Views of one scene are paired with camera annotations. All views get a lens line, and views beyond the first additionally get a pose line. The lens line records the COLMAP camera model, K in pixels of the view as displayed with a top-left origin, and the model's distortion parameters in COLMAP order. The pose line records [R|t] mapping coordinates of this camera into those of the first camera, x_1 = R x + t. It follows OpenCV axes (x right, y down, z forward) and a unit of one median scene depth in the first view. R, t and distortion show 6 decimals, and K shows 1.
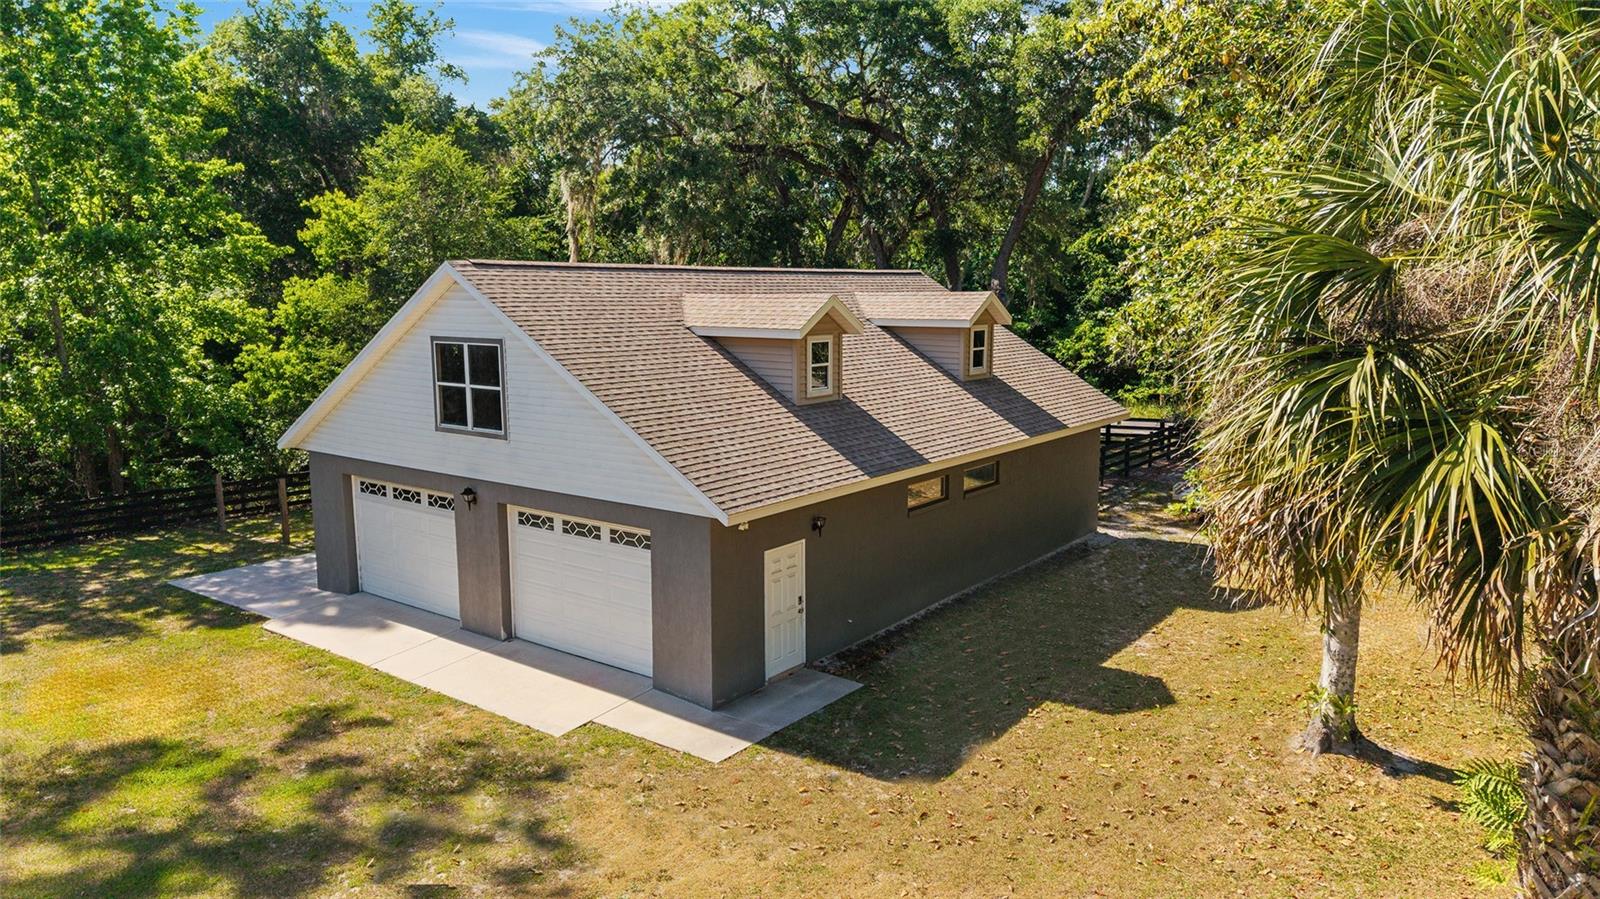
lens RADIAL K [[1069.3, 0, 766.0], [0, 1069.3, 464.5], [0, 0, 1]] dist [0.030324, -0.031808]
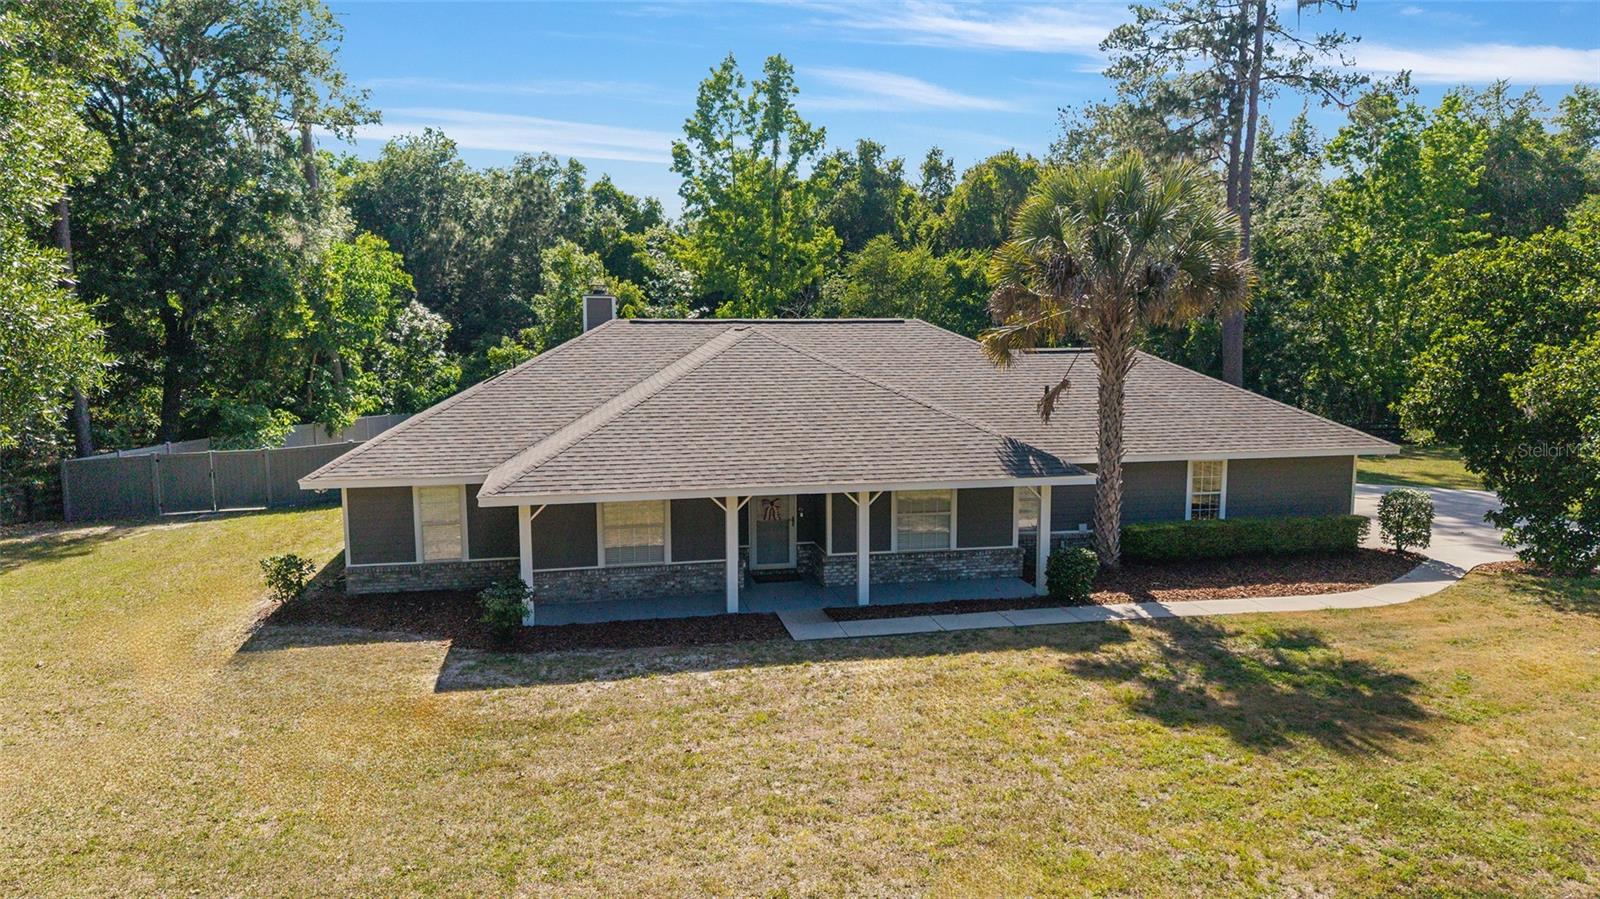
lens RADIAL K [[1069.3, 0, 798.8], [0, 1069.3, 452.4], [0, 0, 1]] dist [0.030324, -0.031808]
pose [[0.655370, 0.089448, -0.749992, 0.162202], [-0.116488, 0.993053, 0.016645, 0.276196], [0.746271, 0.076456, 0.661237, -1.567630]]
